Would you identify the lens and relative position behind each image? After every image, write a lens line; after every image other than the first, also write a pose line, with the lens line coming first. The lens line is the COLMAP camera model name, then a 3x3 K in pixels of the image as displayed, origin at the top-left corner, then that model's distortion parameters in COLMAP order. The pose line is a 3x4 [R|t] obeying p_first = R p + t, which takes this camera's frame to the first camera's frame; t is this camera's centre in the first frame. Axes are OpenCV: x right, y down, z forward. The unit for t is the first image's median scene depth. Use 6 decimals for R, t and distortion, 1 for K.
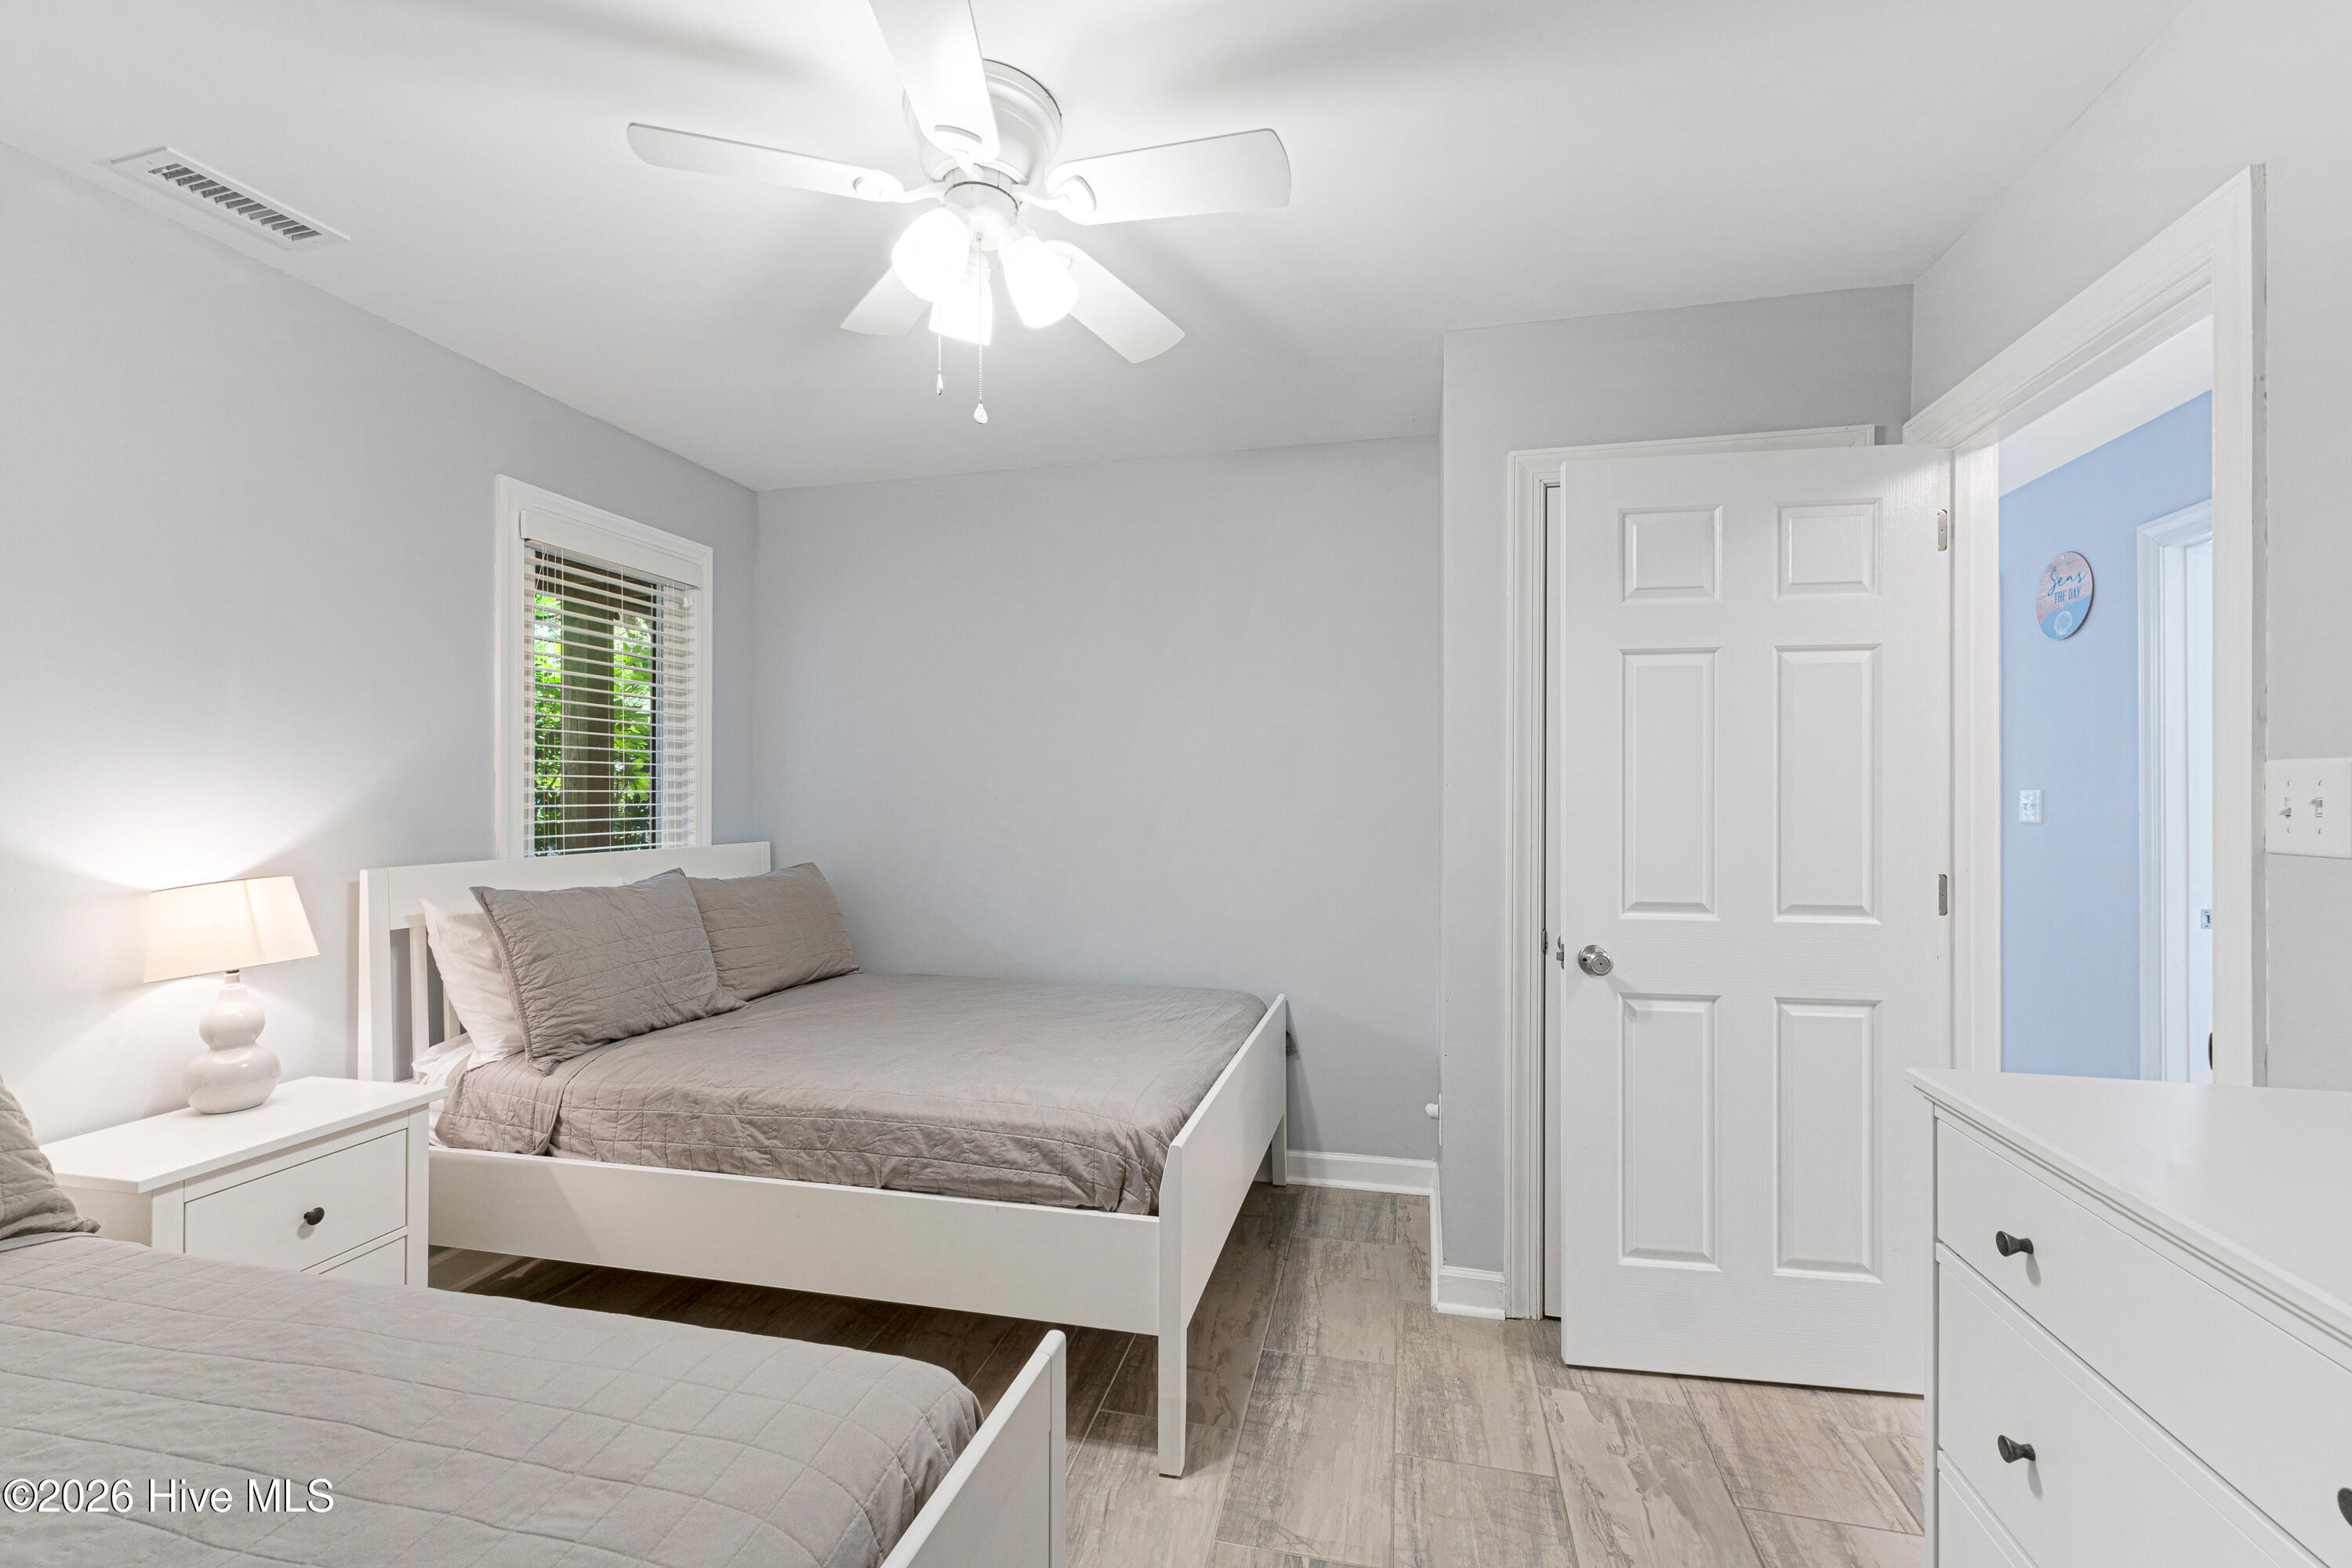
lens RADIAL K [[965.7, 0, 1176.0], [0, 965.7, 784.0], [0, 0, 1]] dist [0.000408, -0.000234]
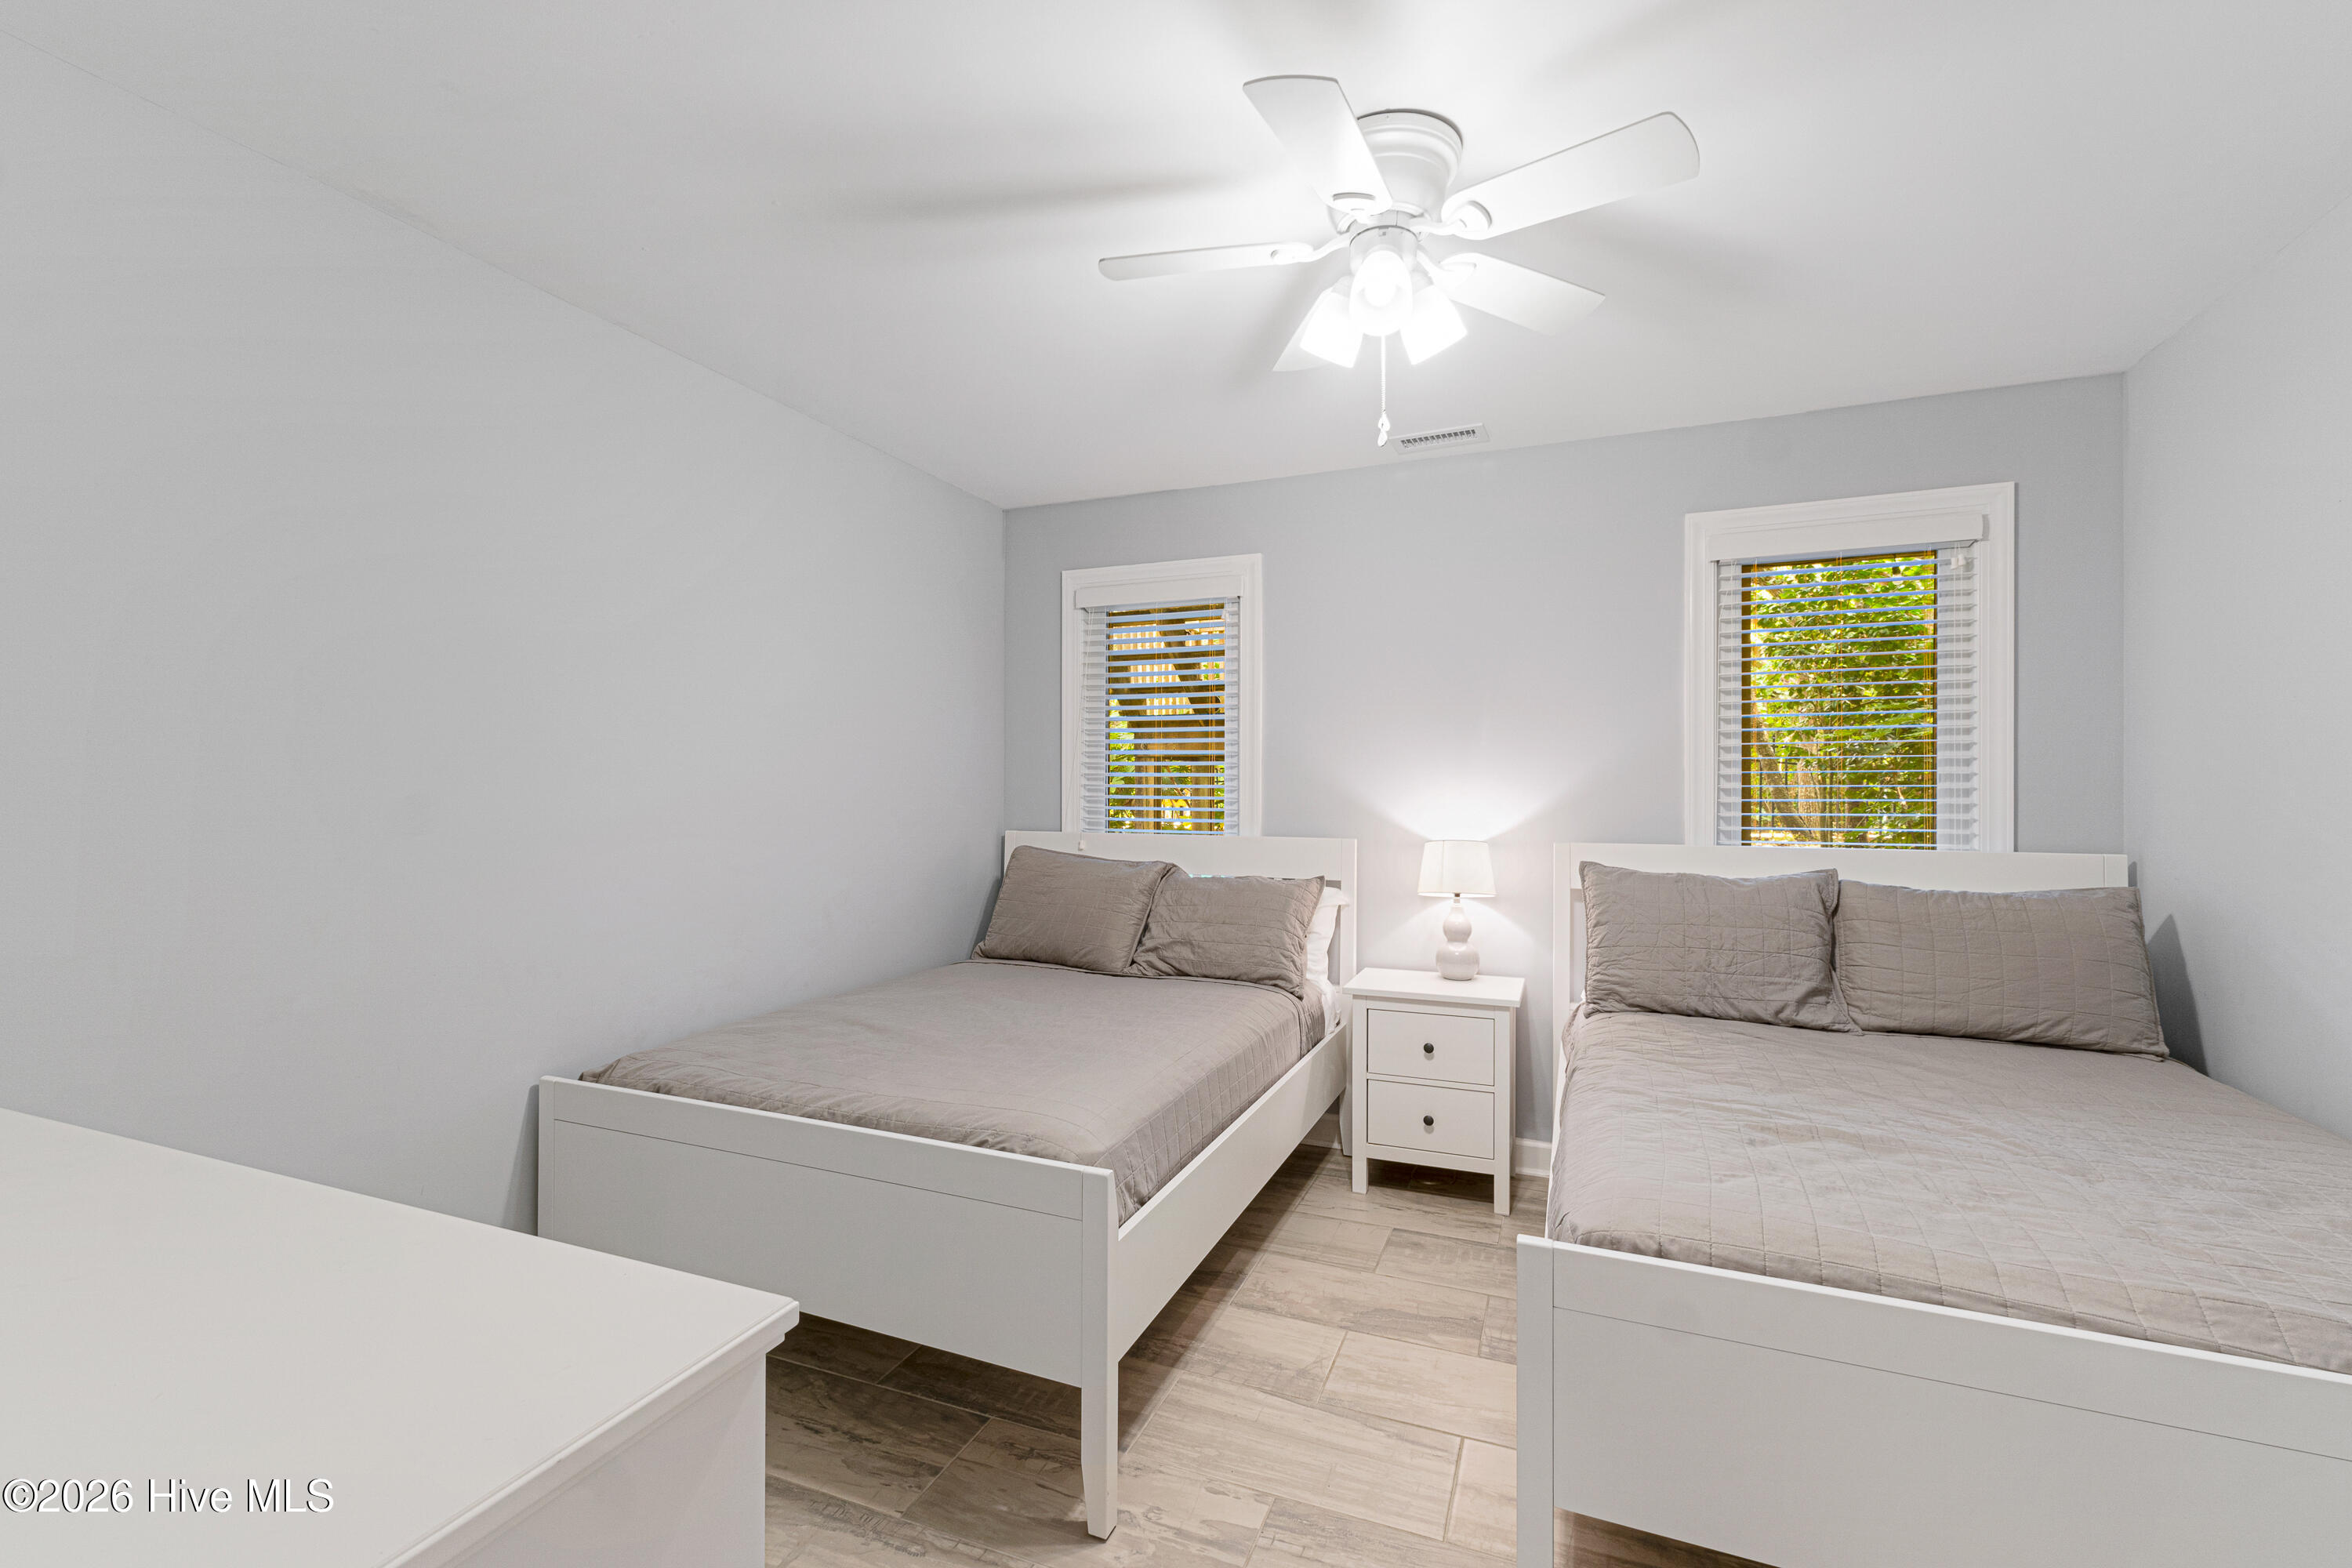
lens RADIAL K [[996.2, 0, 1169.9], [0, 996.2, 797.1], [0, 0, 1]] dist [0.000222, -0.000055]
pose [[-0.157709, 0.009158, -0.987443, 0.594452], [0.015098, 0.999862, 0.006861, 0.001825], [0.987370, -0.013827, -0.157826, 0.585334]]
